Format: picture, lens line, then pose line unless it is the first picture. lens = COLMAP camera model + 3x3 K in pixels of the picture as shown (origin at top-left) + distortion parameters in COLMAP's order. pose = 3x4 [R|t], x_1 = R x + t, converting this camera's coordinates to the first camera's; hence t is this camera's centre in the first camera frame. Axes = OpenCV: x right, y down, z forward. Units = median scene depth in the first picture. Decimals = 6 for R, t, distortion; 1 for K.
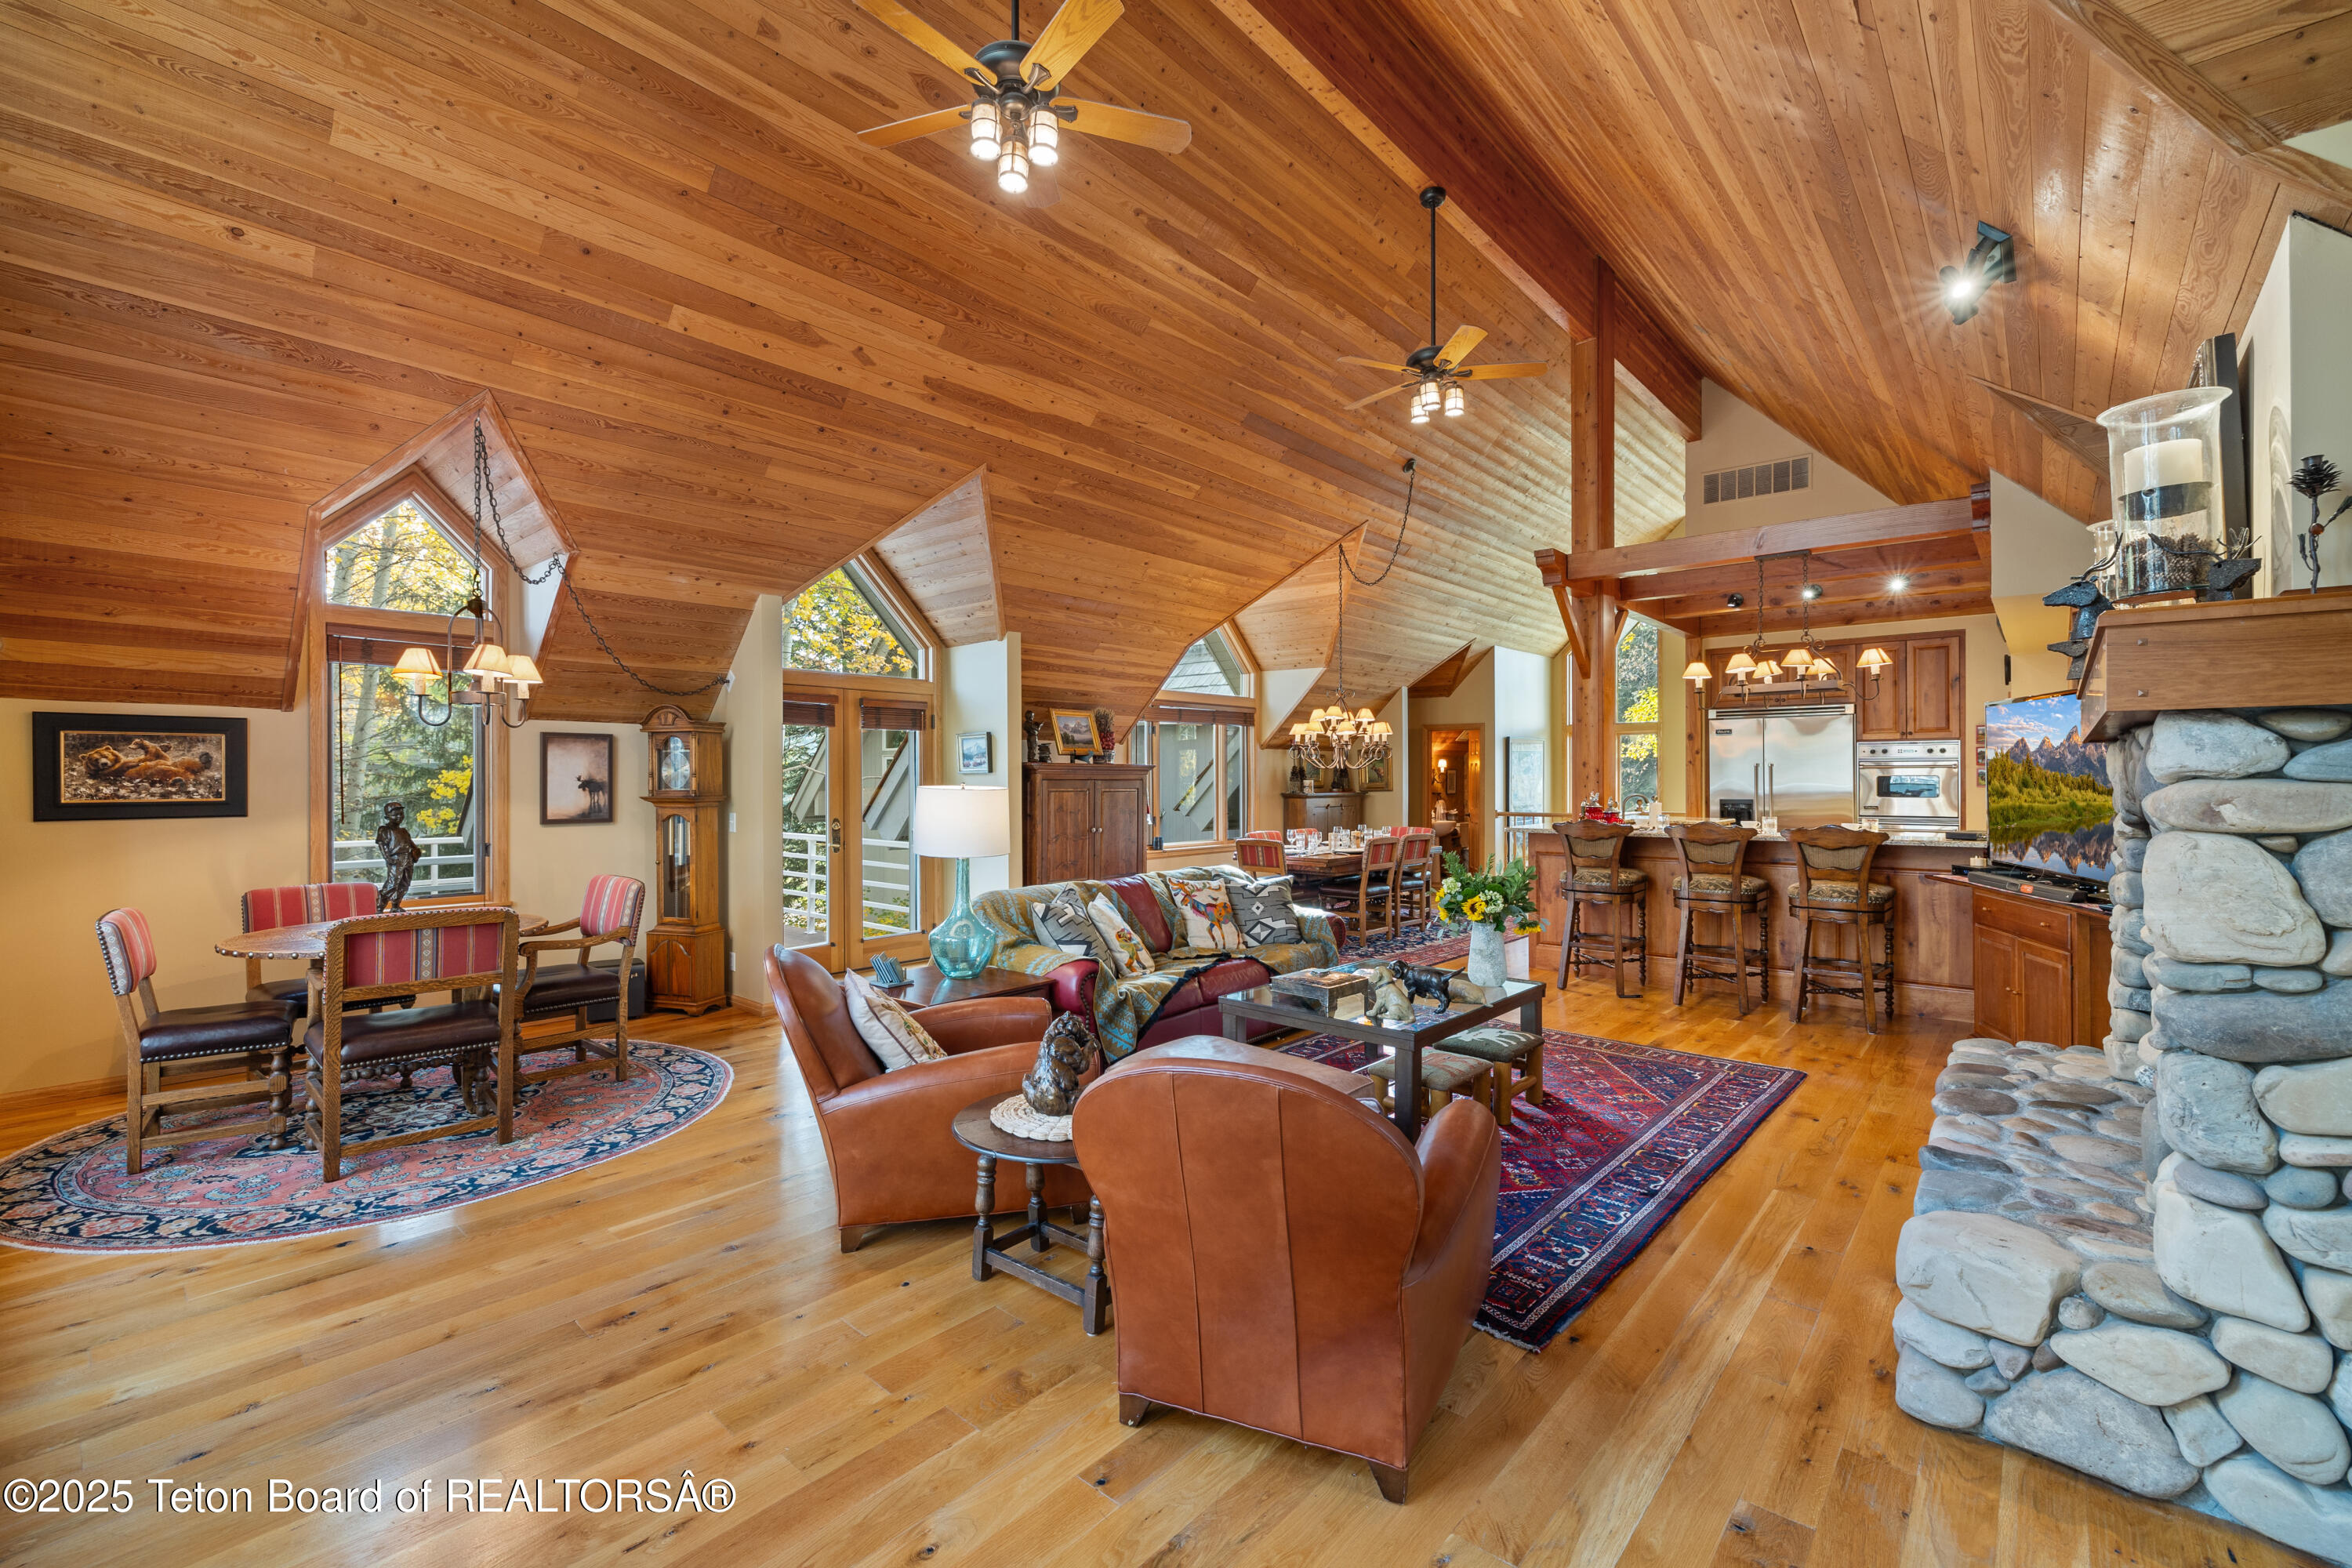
lens RADIAL K [[1009.9, 0, 1181.0], [0, 1009.9, 774.5], [0, 0, 1]] dist [-0.000575, -0.000158]
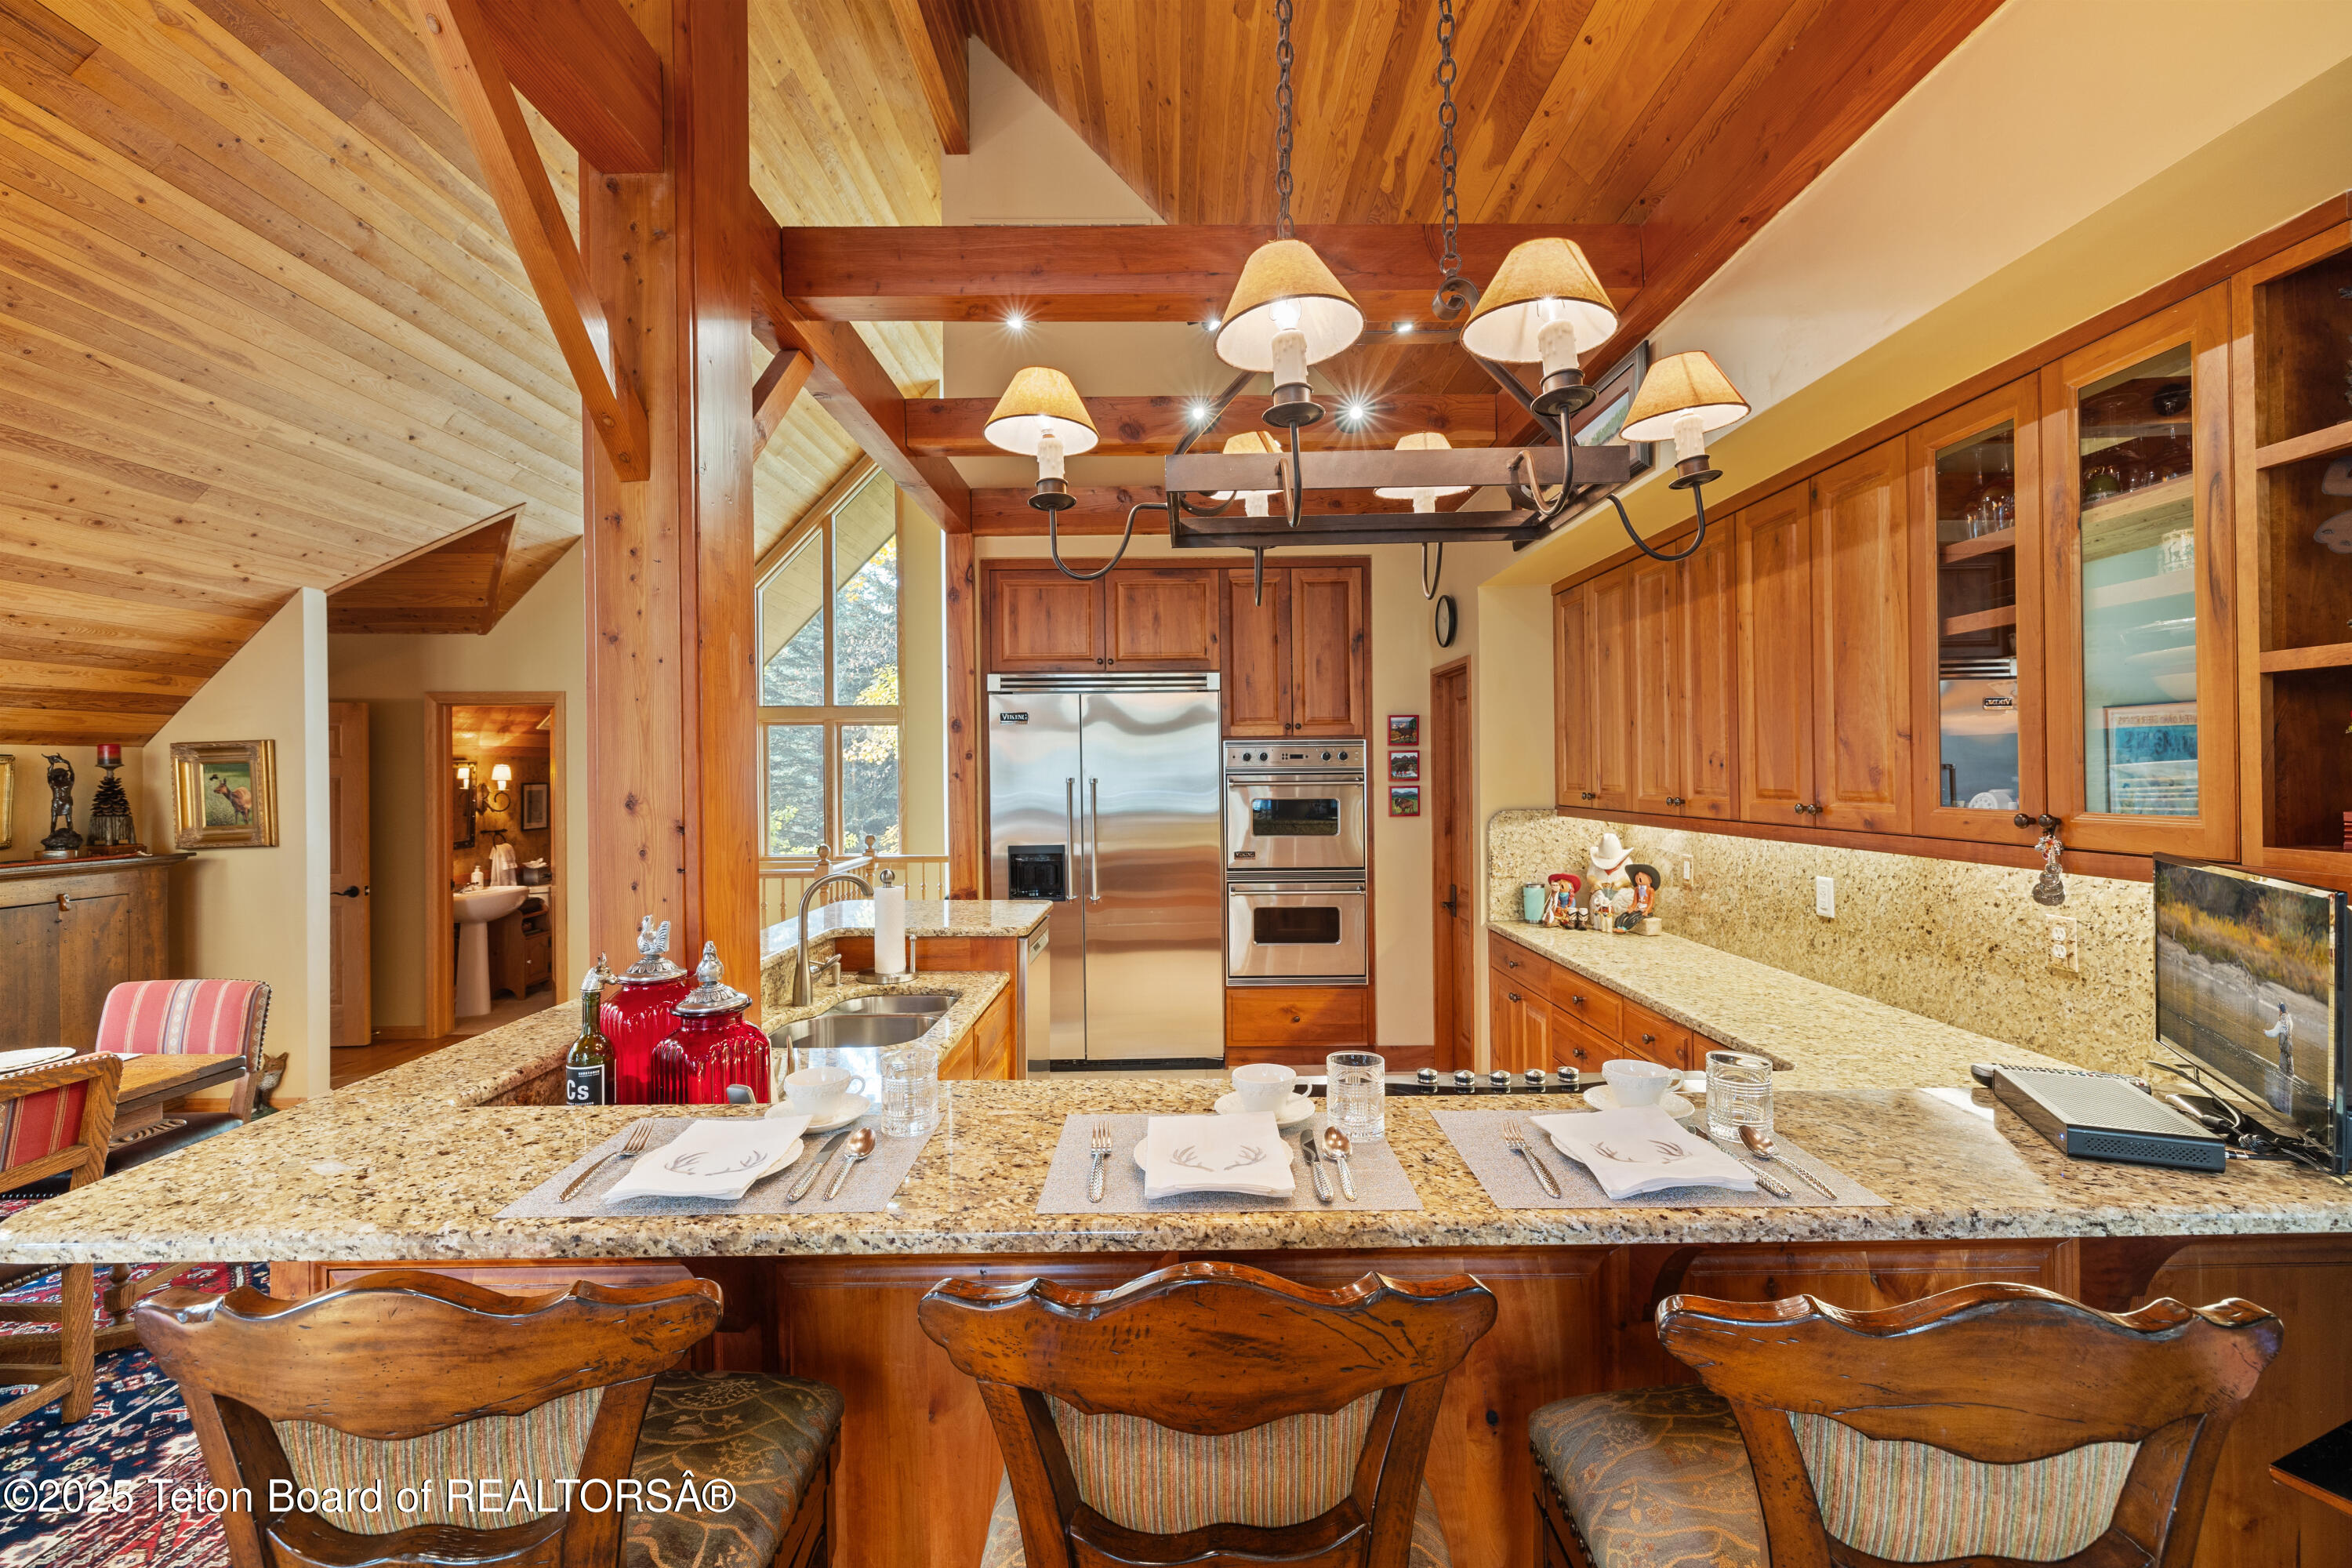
lens RADIAL K [[1009.9, 0, 1181.0], [0, 1009.9, 774.5], [0, 0, 1]] dist [-0.000575, -0.000158]
pose [[0.757784, -0.007109, 0.652466, 0.287626], [0.006181, 0.999974, 0.003716, -0.015331], [-0.652476, 0.001216, 0.757809, 0.602800]]
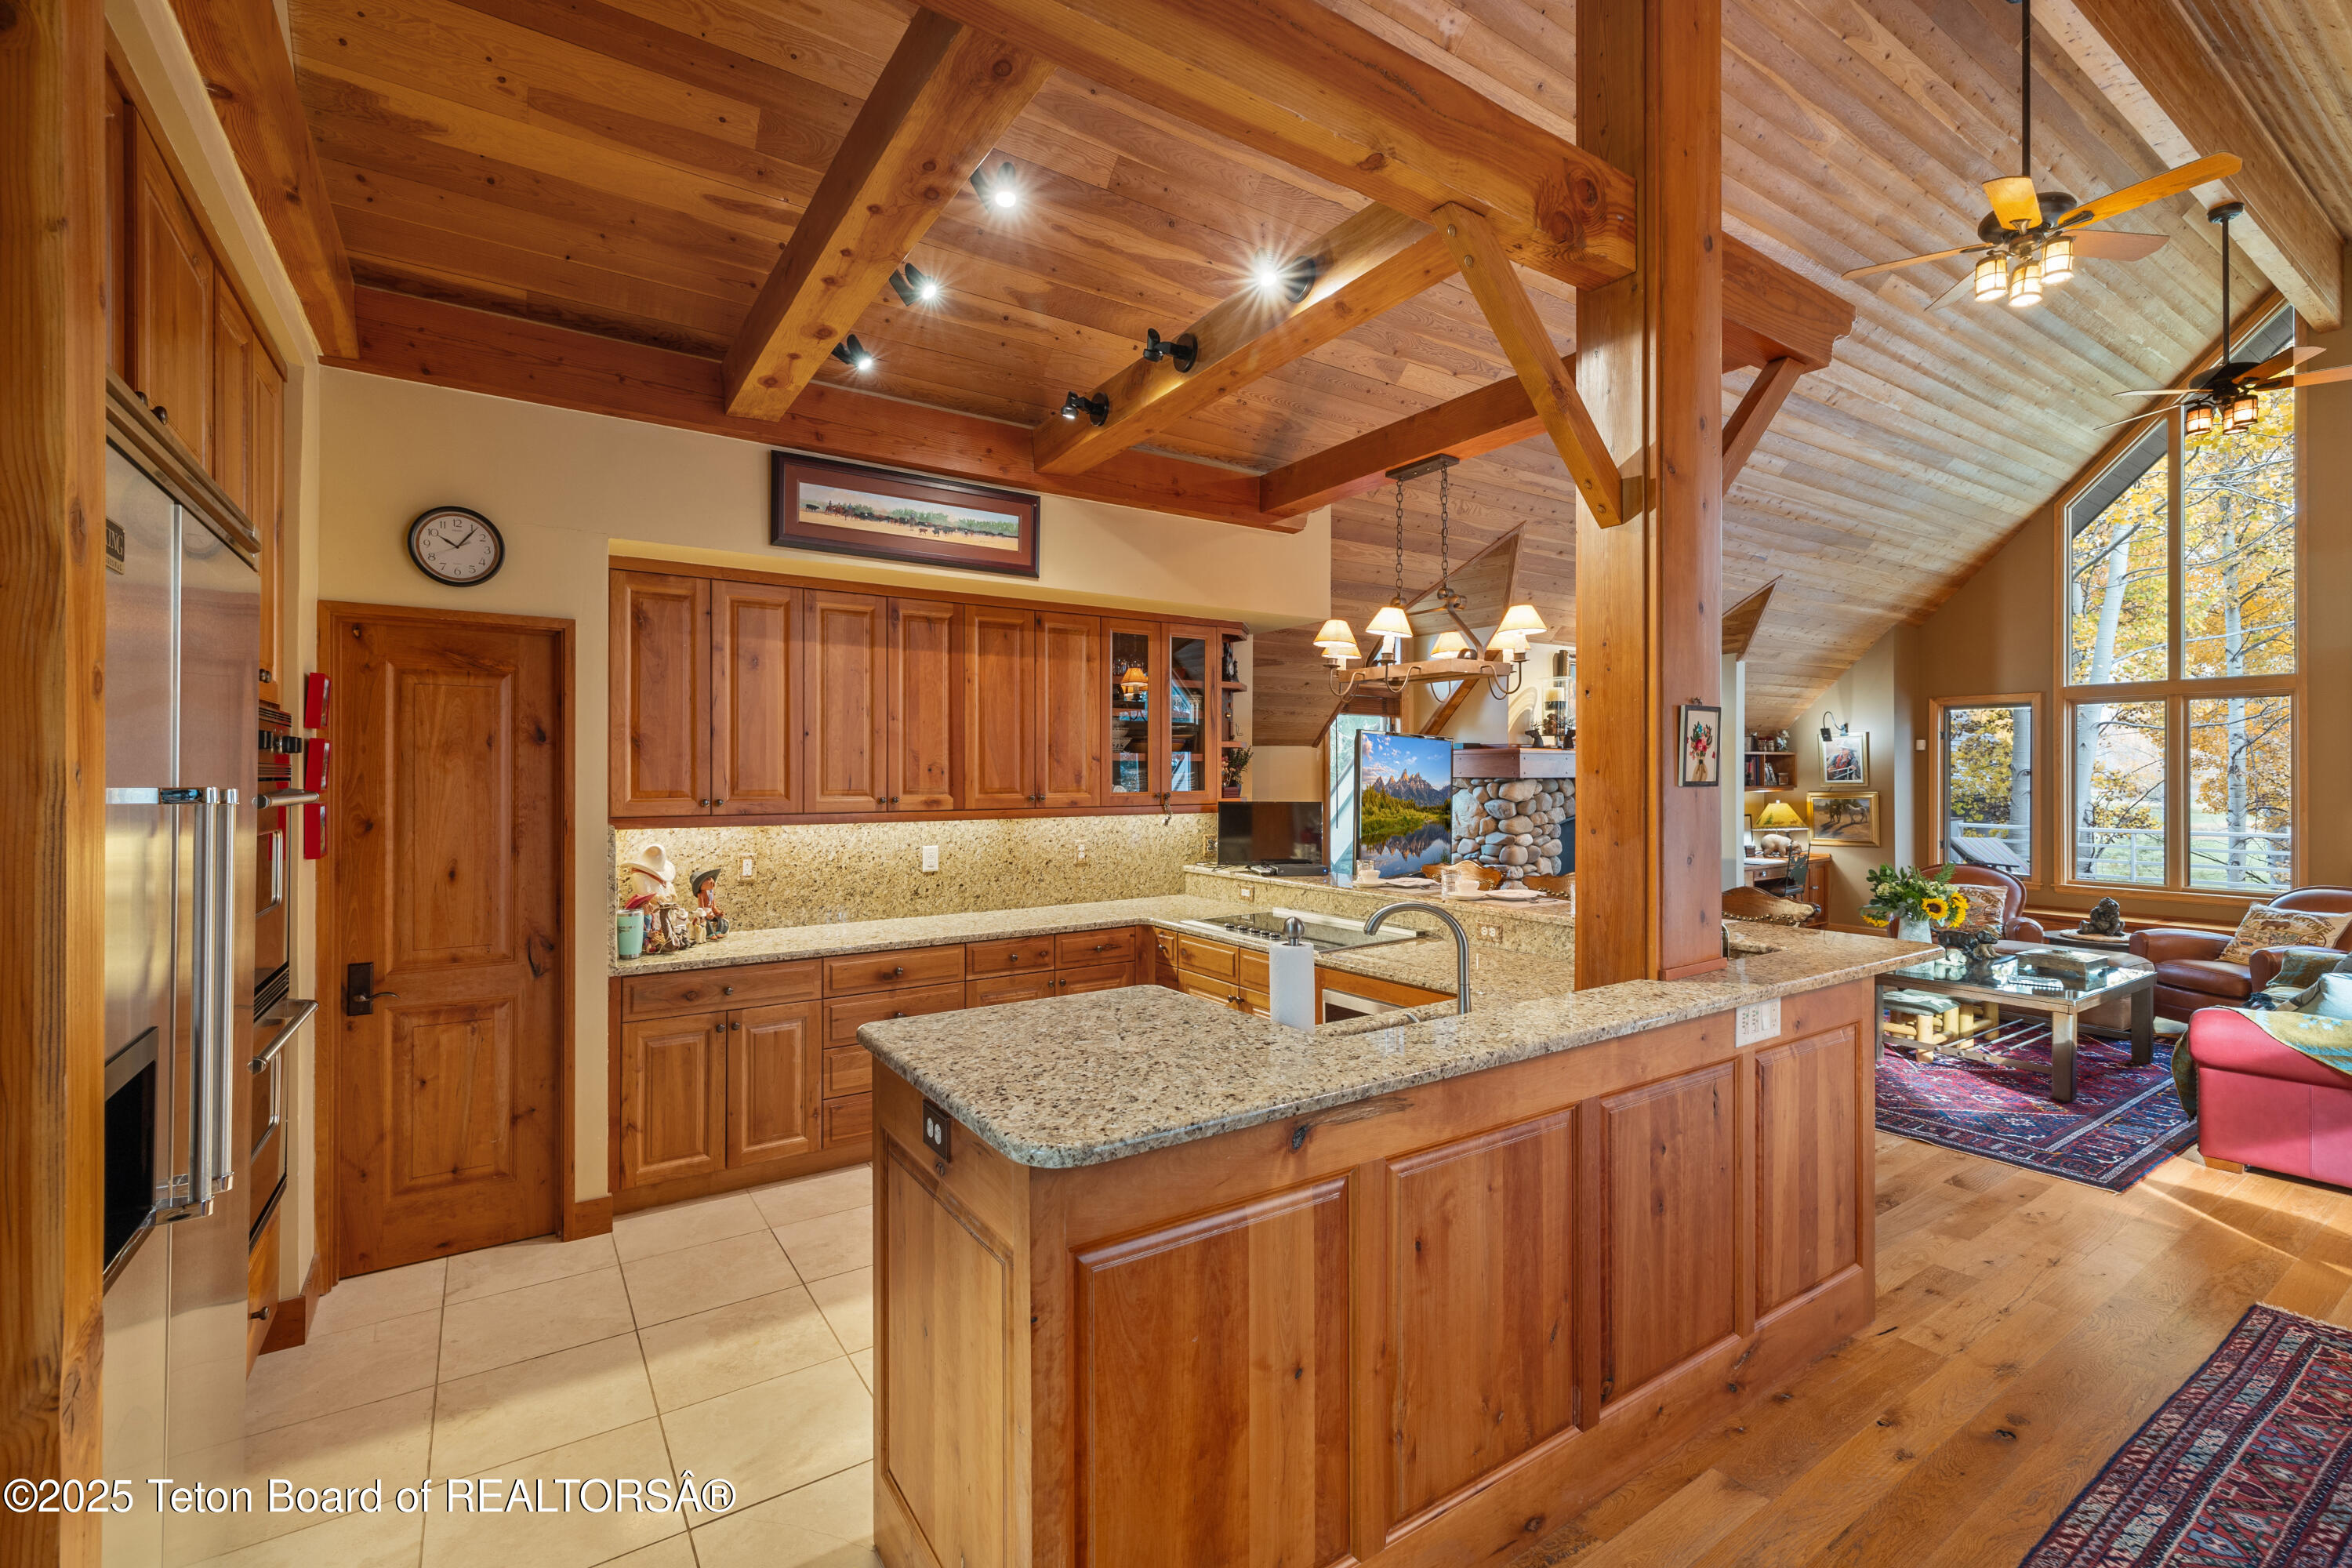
lens RADIAL K [[1009.9, 0, 1181.0], [0, 1009.9, 774.5], [0, 0, 1]] dist [-0.000575, -0.000158]
pose [[-0.961993, 0.009575, 0.272905, 0.402474], [0.007486, 0.999934, -0.008696, -0.009768], [-0.272970, -0.006323, -0.962002, 1.176980]]
